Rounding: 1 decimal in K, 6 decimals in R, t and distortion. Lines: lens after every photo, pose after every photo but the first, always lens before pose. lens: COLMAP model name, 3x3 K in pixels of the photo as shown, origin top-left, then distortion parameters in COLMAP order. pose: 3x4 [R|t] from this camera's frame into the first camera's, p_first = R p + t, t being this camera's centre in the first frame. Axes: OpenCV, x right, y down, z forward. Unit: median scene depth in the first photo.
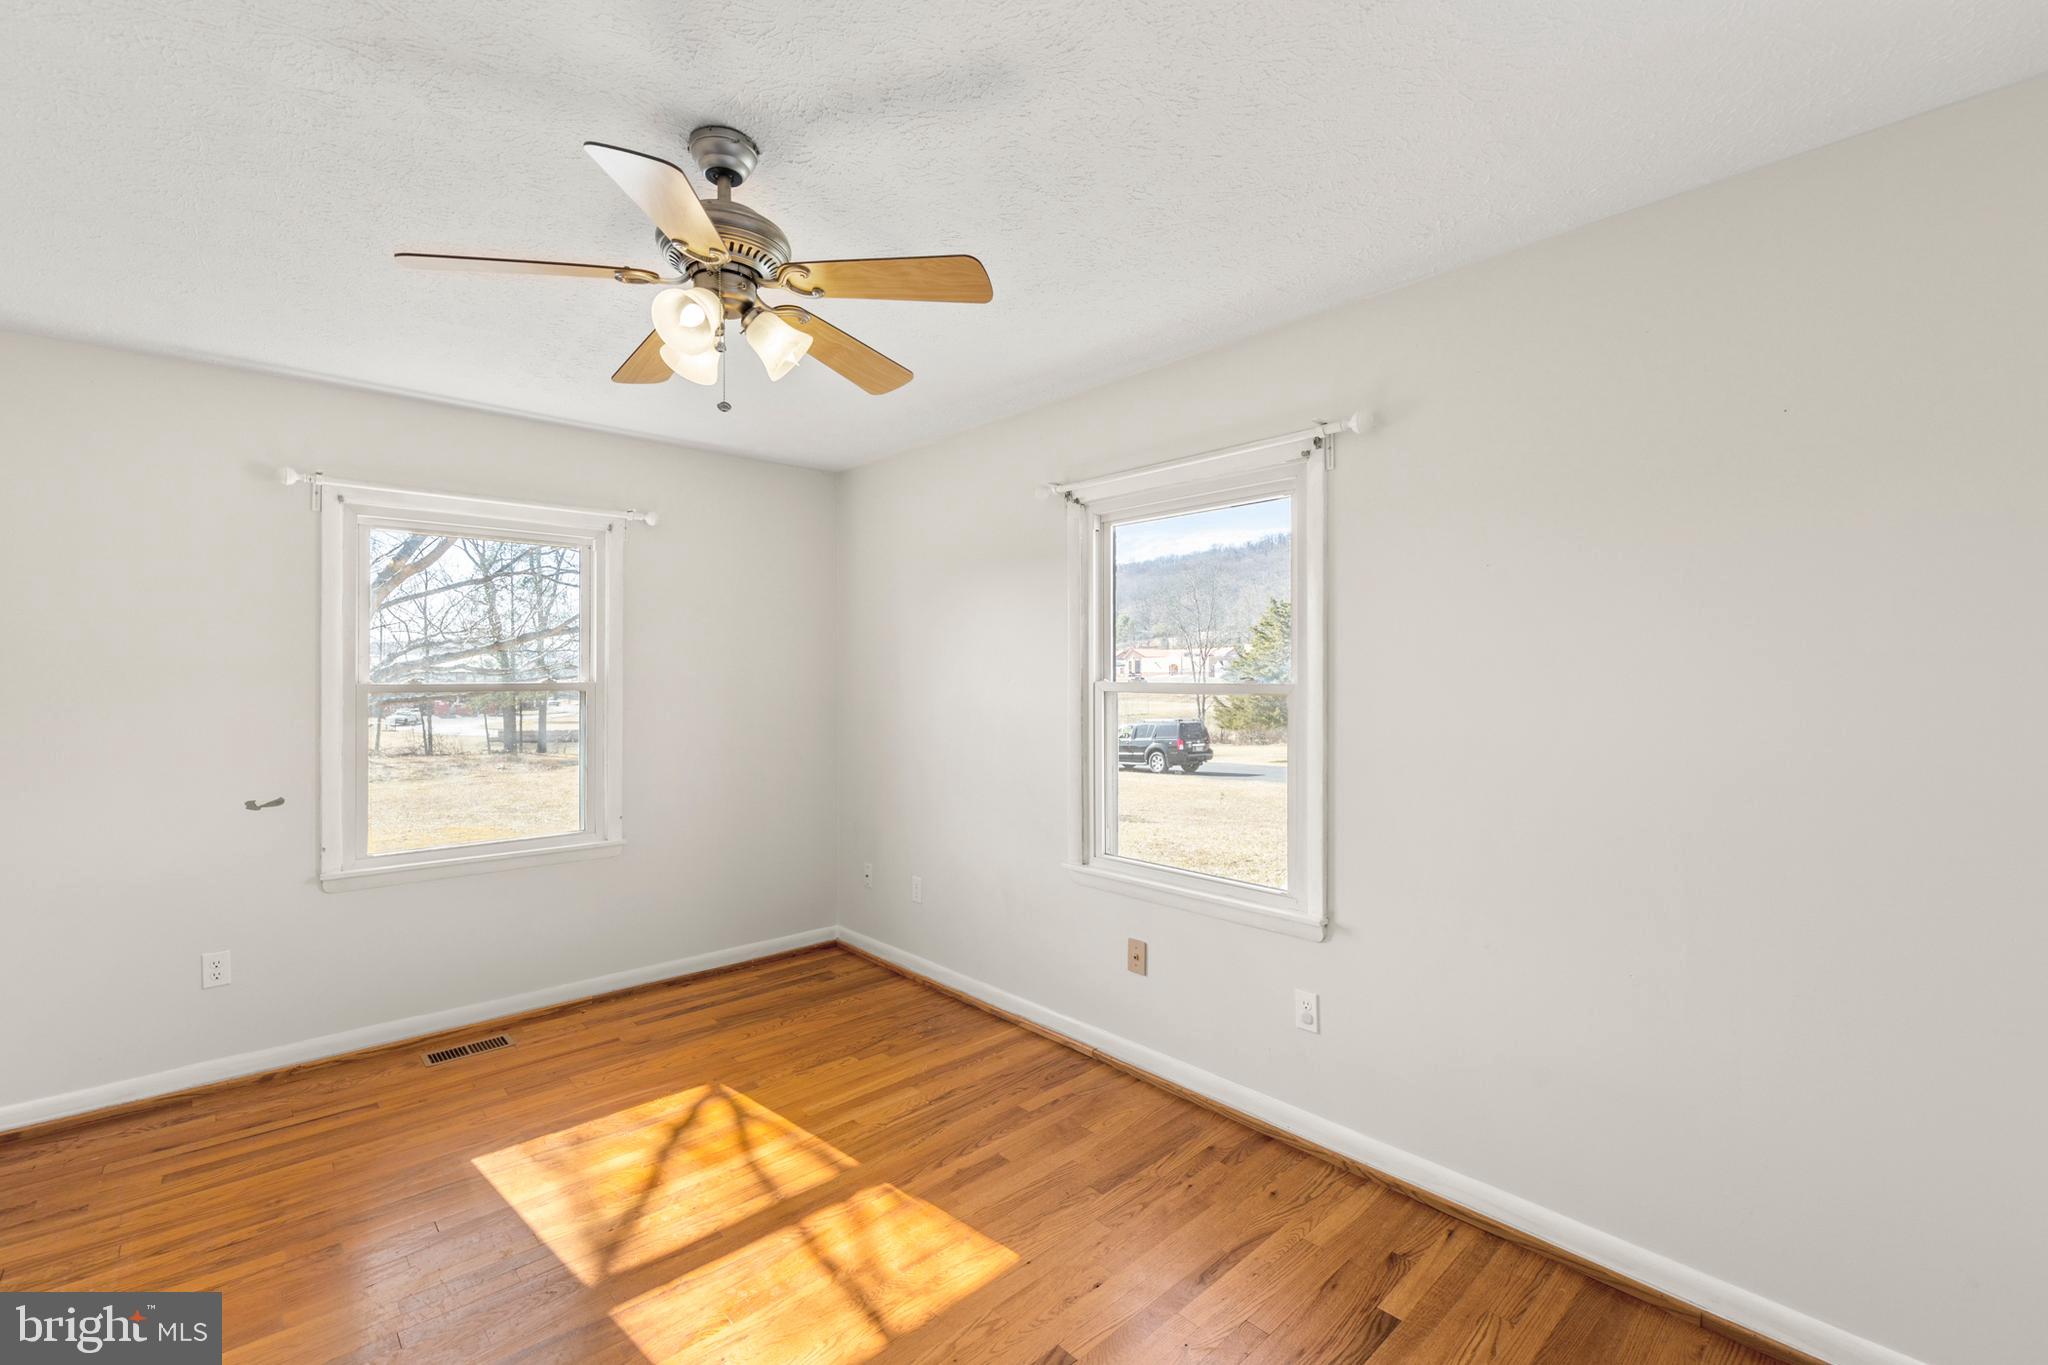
lens RADIAL K [[853.3, 0, 1022.3], [0, 853.3, 673.8], [0, 0, 1]] dist [0.004611, -0.000025]
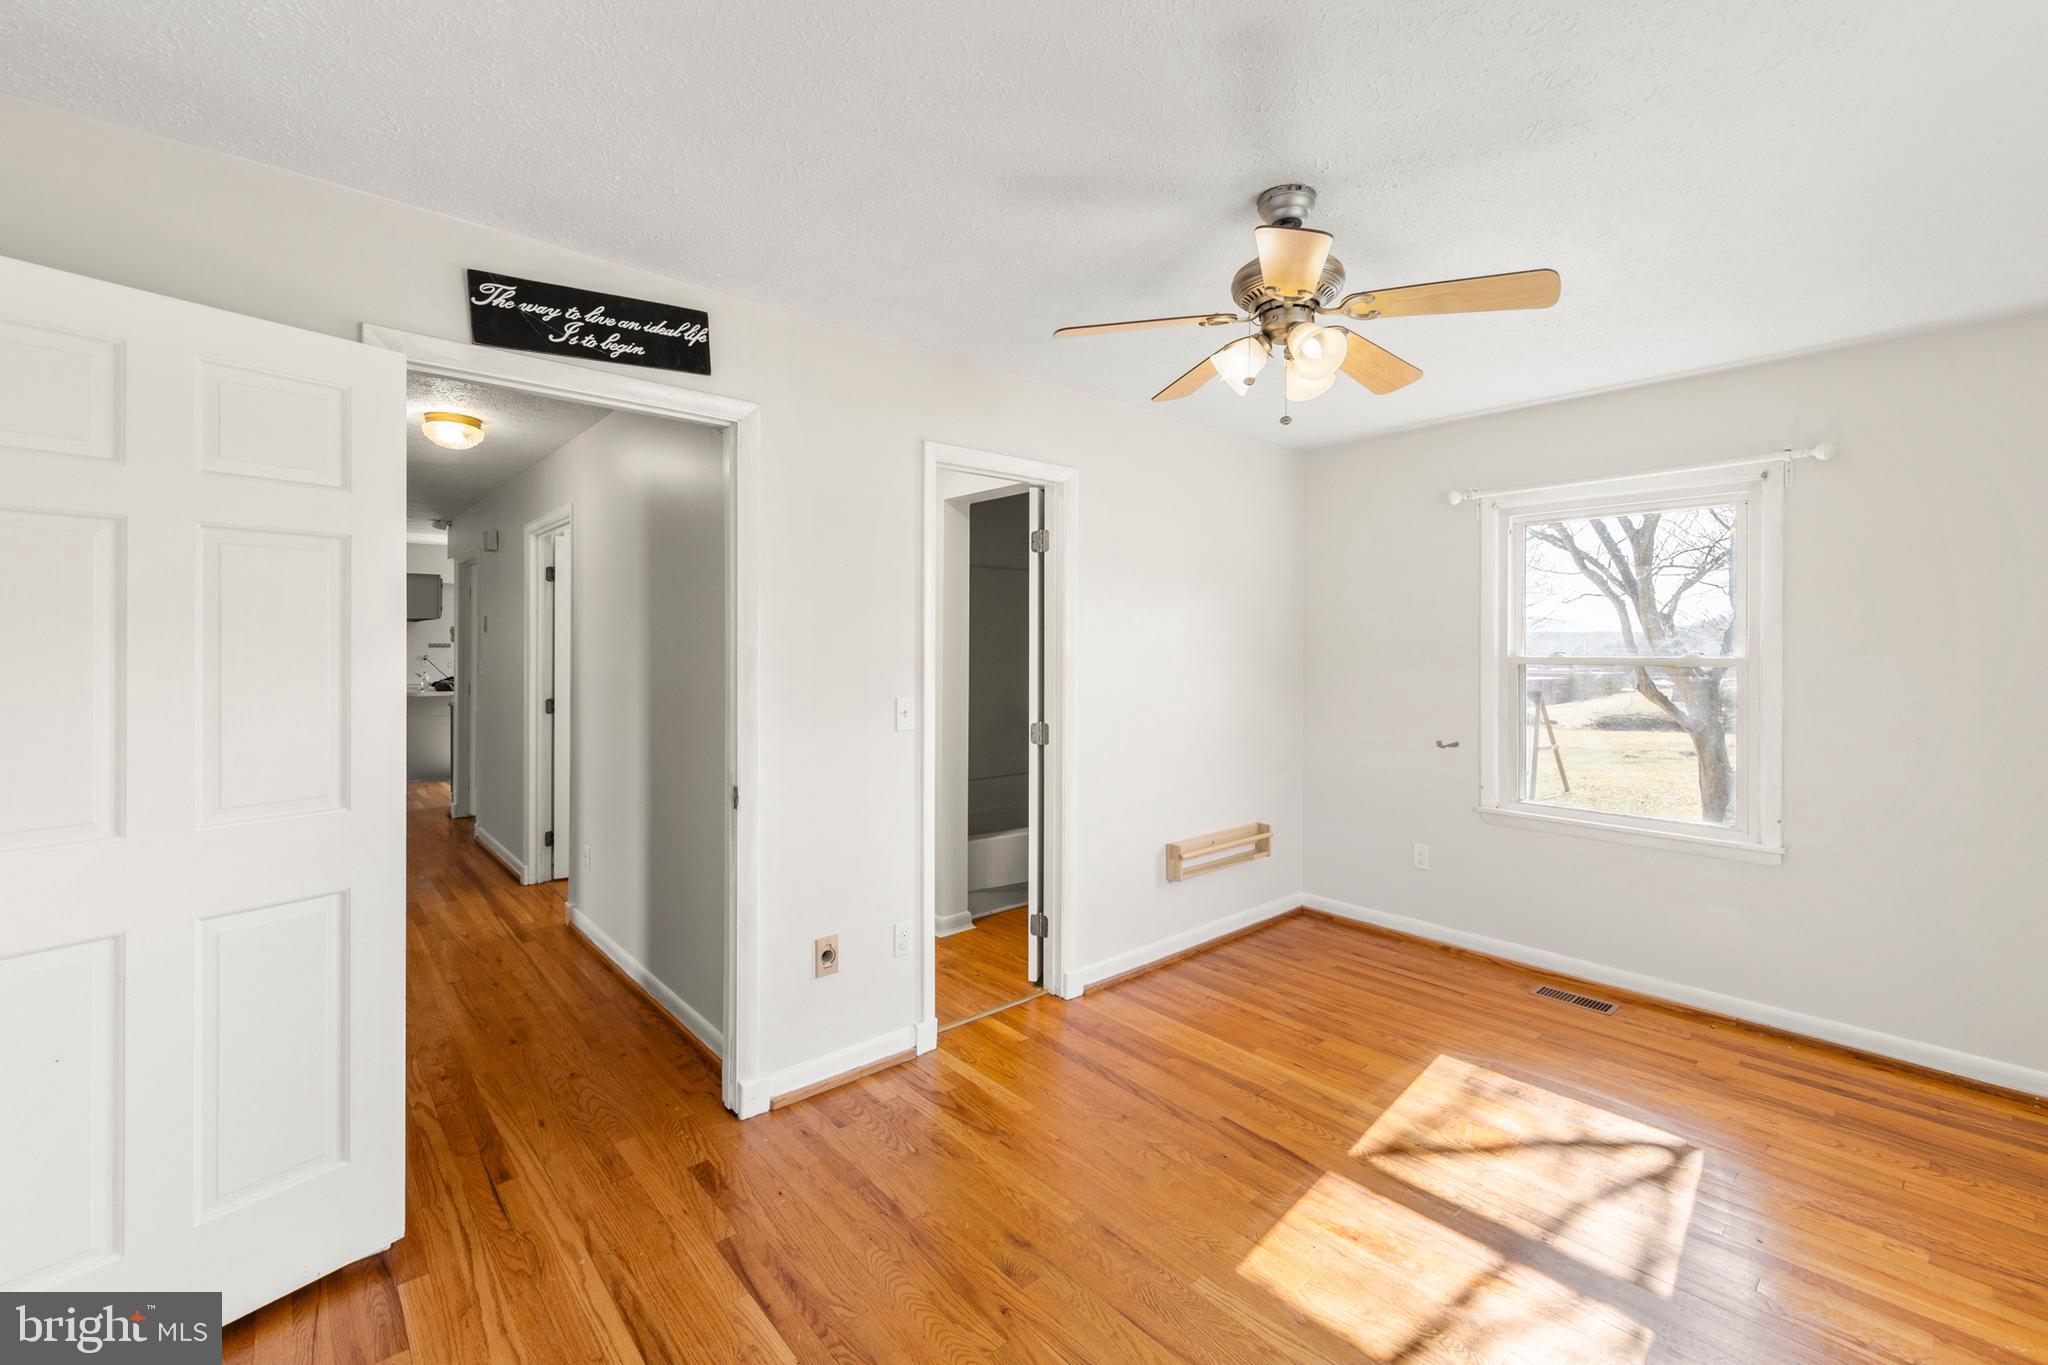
lens RADIAL K [[843.9, 0, 1046.9], [0, 843.9, 648.8], [0, 0, 1]] dist [0.001776, 0.000237]
pose [[0.019847, 0.001202, -0.999802, 0.492670], [-0.002602, 0.999996, 0.001151, 0.002112], [0.999800, 0.002579, 0.019850, 0.398633]]
